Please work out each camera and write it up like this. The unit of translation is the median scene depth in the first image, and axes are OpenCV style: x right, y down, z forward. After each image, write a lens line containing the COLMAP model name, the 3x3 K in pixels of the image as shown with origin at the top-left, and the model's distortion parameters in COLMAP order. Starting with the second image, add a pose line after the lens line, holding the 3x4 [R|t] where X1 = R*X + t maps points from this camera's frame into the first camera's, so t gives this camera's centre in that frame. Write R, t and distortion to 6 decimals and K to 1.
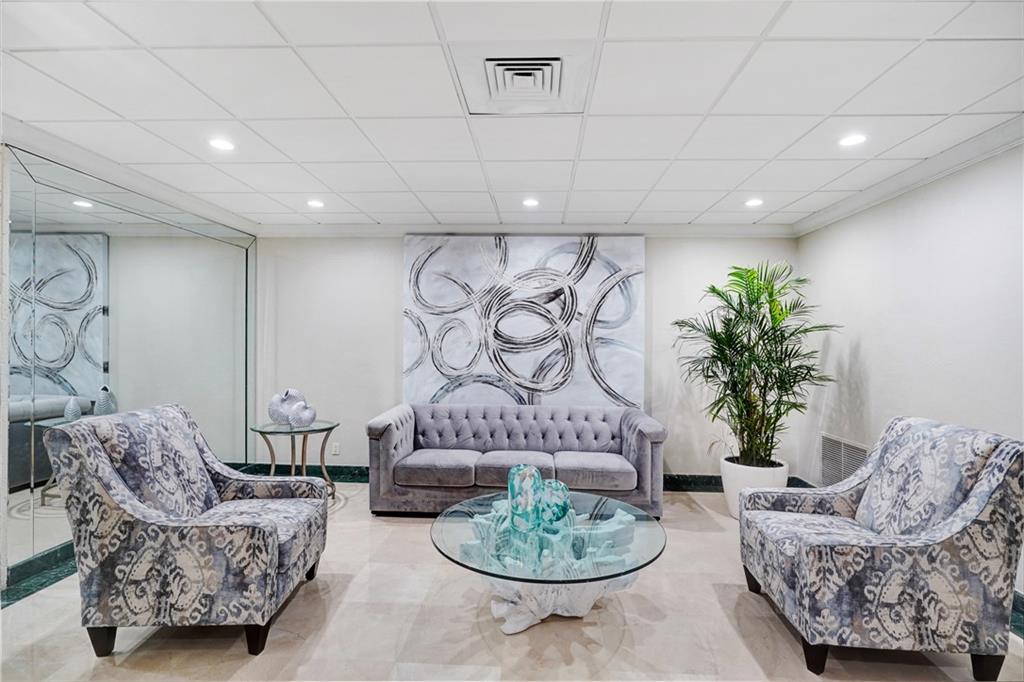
lens RADIAL K [[484.5, 0, 492.6], [0, 484.5, 336.4], [0, 0, 1]] dist [0.000197, 0.000618]
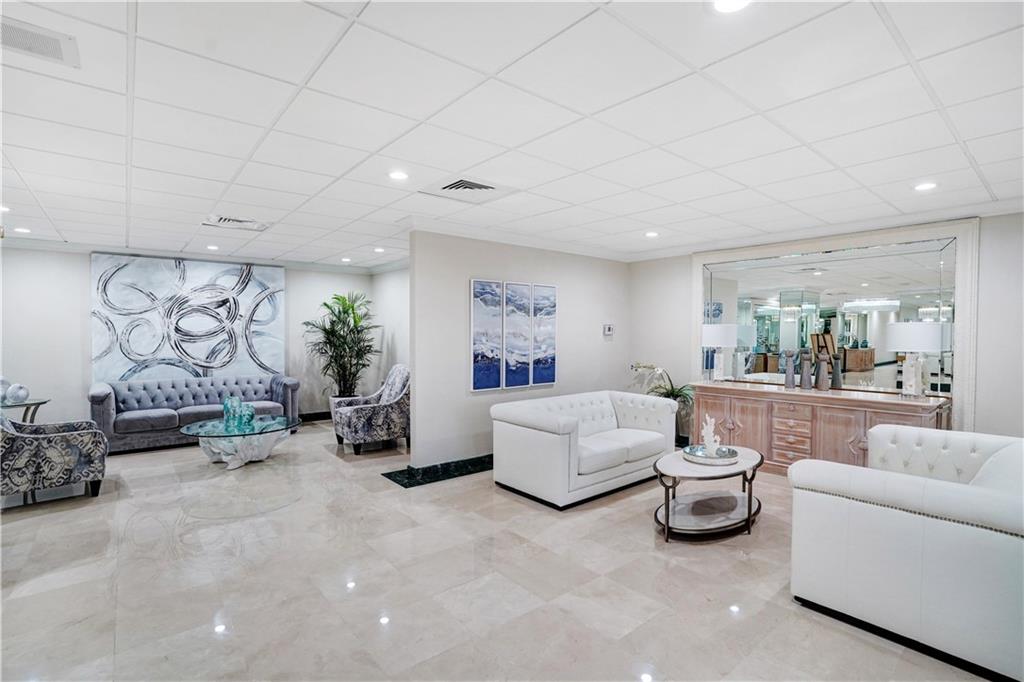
lens RADIAL K [[484.5, 0, 492.6], [0, 484.5, 336.4], [0, 0, 1]] dist [0.000197, 0.000618]
pose [[0.739858, -0.014794, 0.672601, -0.275440], [-0.004332, 0.999633, 0.026752, -0.027409], [-0.672750, -0.022706, 0.739522, -0.699051]]
